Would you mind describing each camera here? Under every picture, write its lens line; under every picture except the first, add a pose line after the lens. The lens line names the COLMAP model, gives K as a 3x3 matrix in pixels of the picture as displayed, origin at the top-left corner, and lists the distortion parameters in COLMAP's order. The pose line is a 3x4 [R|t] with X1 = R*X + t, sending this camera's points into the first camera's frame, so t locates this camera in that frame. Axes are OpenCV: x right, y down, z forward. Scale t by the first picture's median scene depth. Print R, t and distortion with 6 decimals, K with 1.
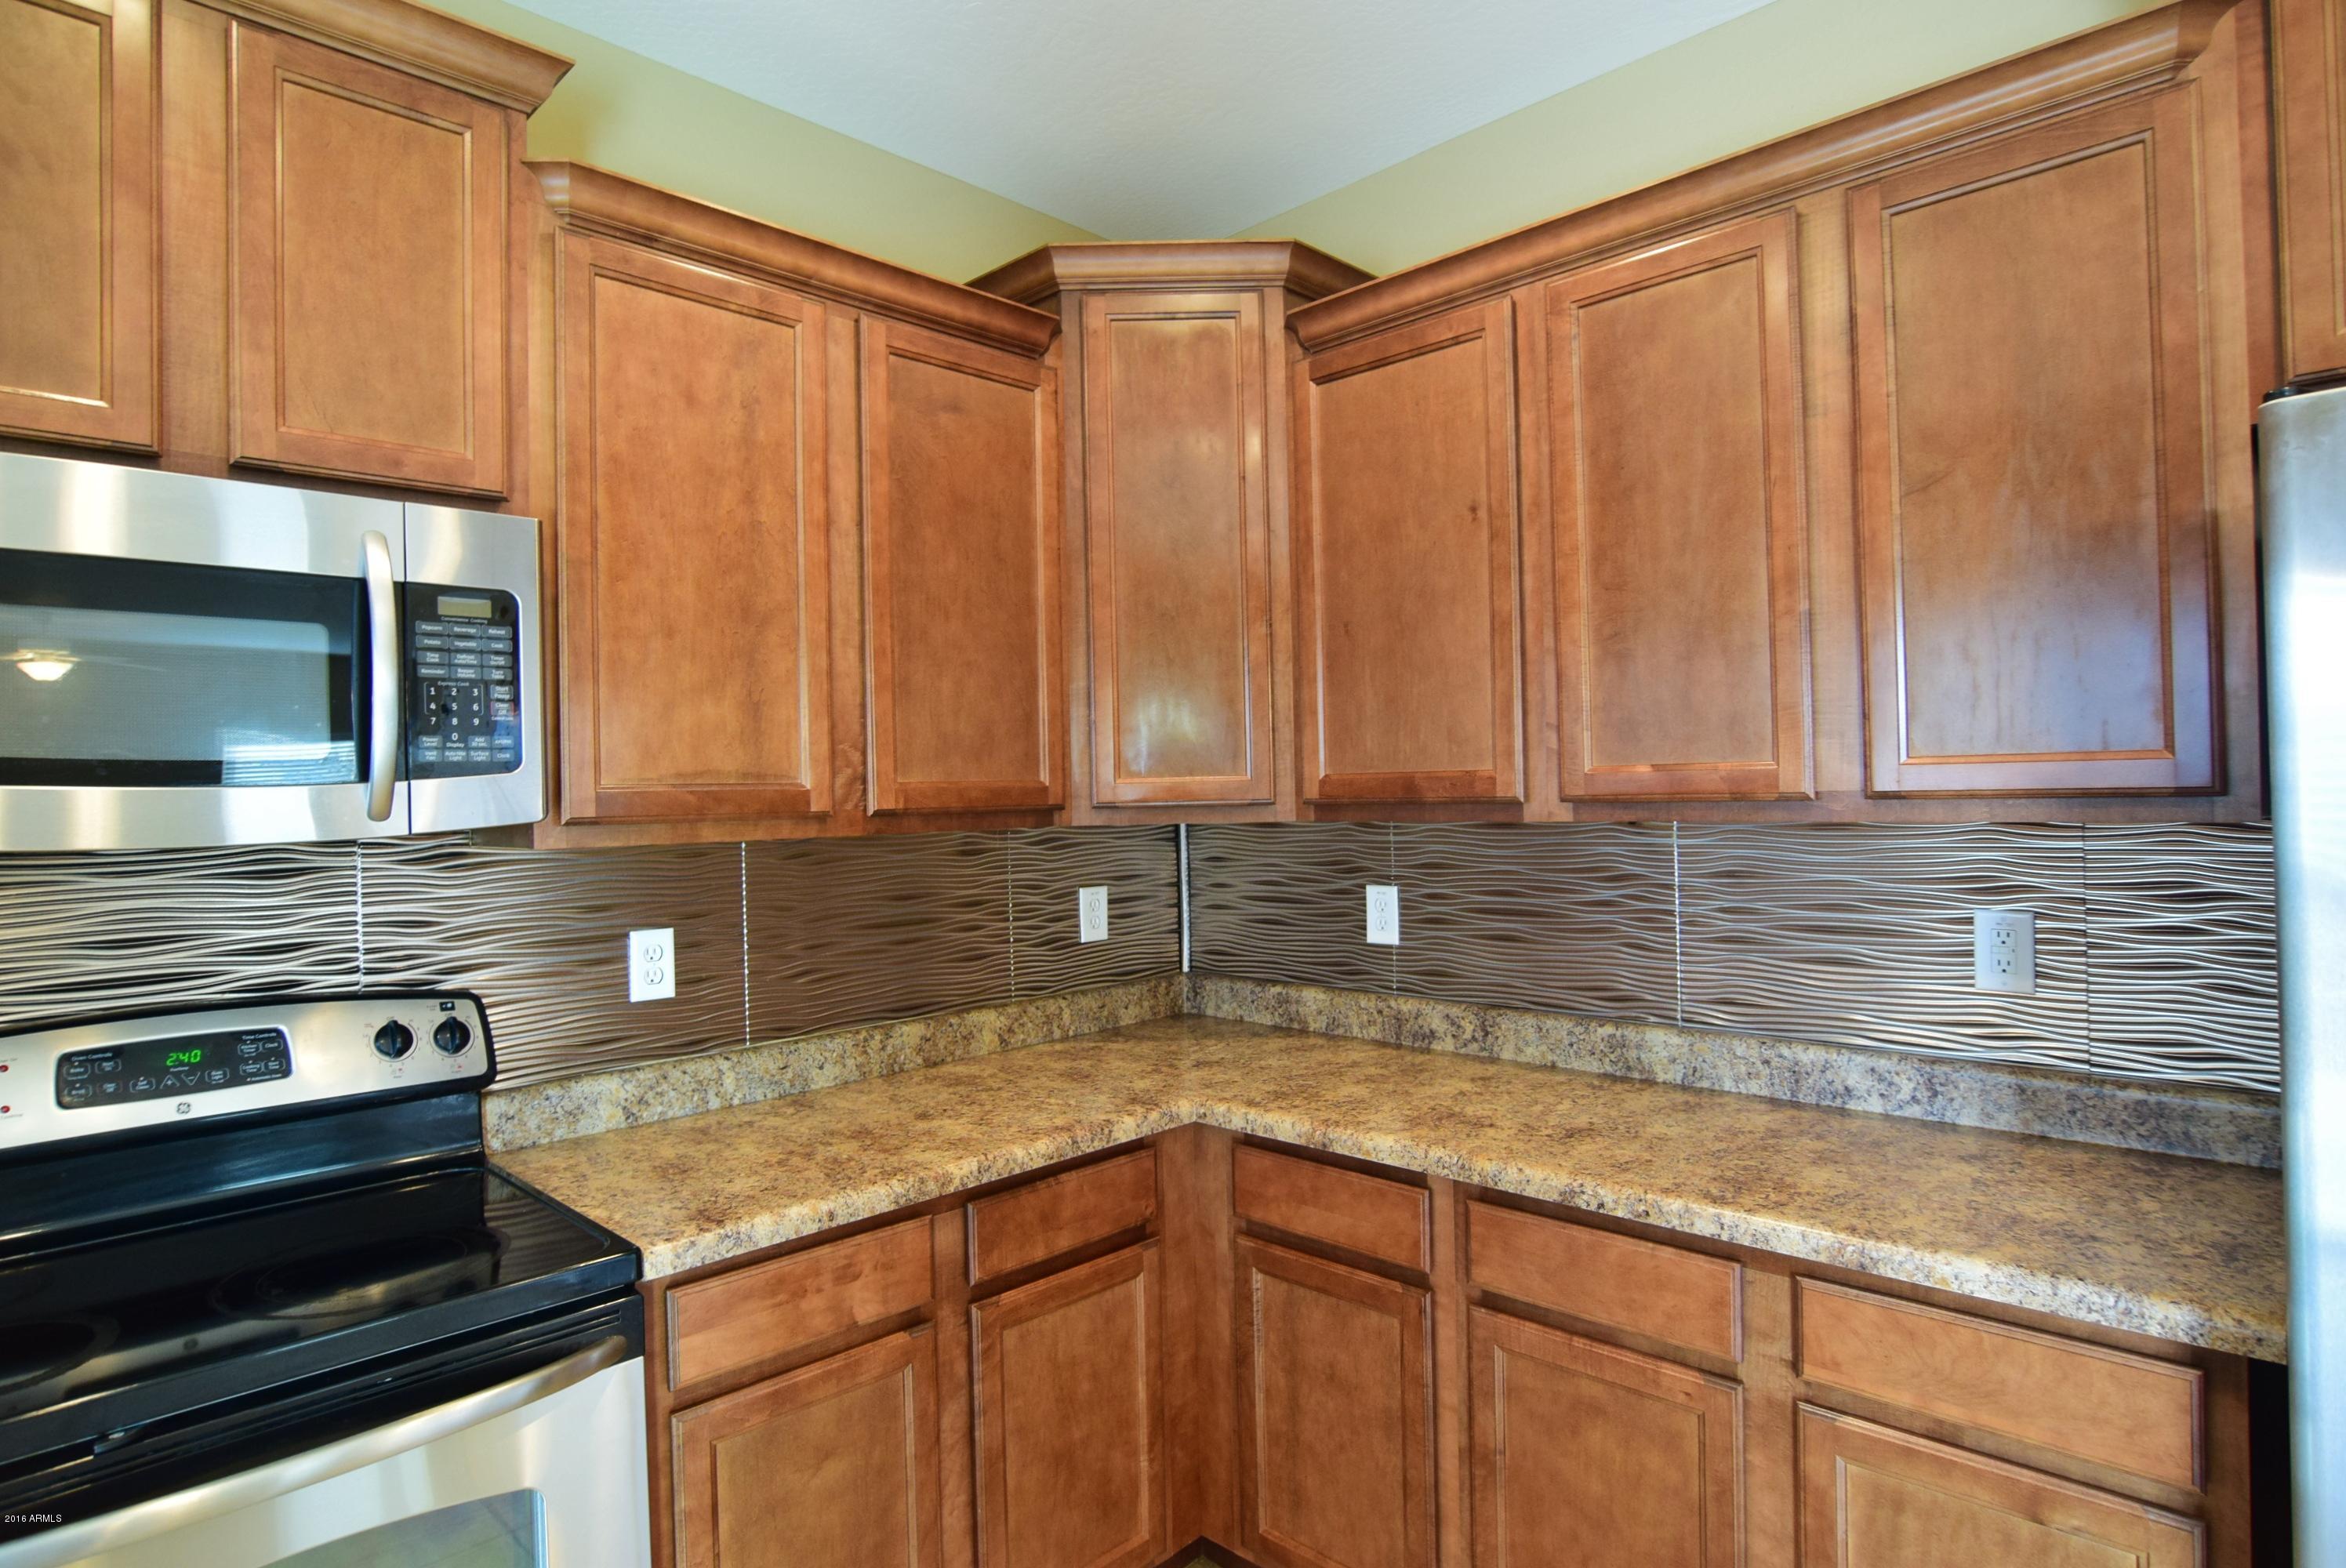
lens RADIAL K [[1269.5, 0, 1170.6], [0, 1269.5, 782.8], [0, 0, 1]] dist [-0.024024, 0.002211]
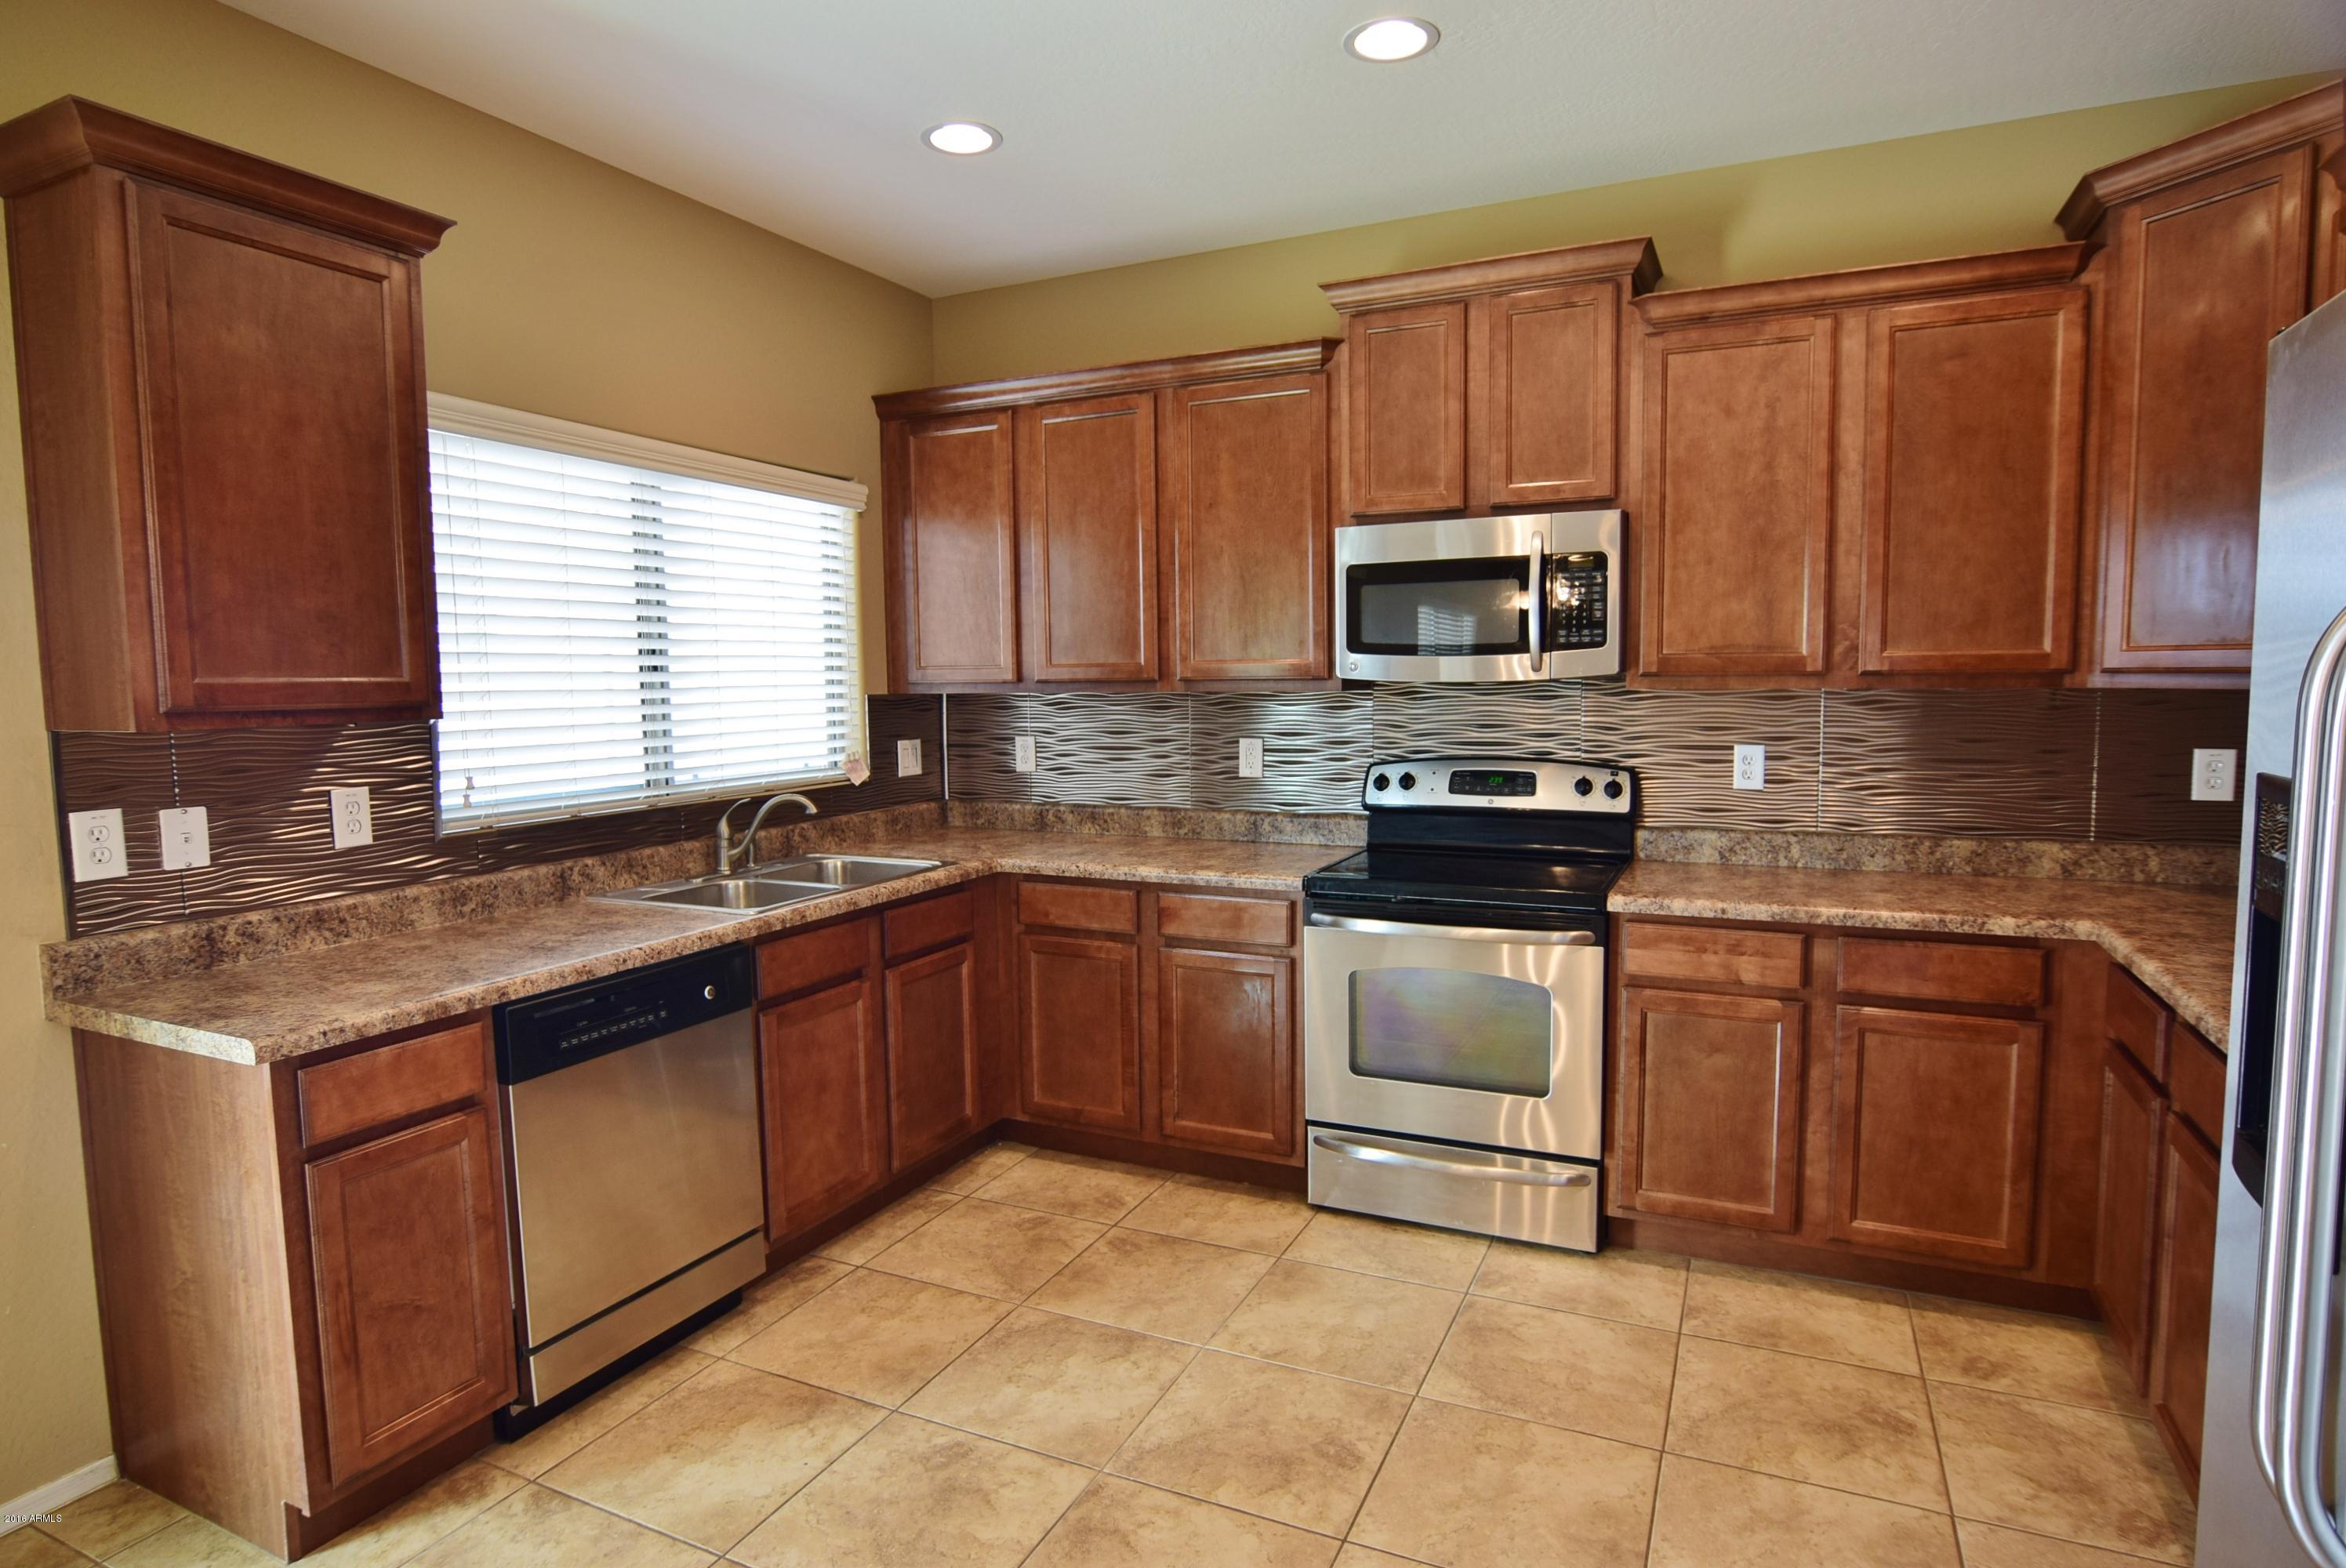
lens RADIAL K [[1269.5, 0, 1172.9], [0, 1269.5, 782.5], [0, 0, 1]] dist [-0.024024, 0.002211]
pose [[0.327831, 0.099953, -0.939434, 0.930744], [0.012279, 0.993853, 0.110028, -0.020589], [0.944657, -0.047606, 0.324589, -0.207039]]
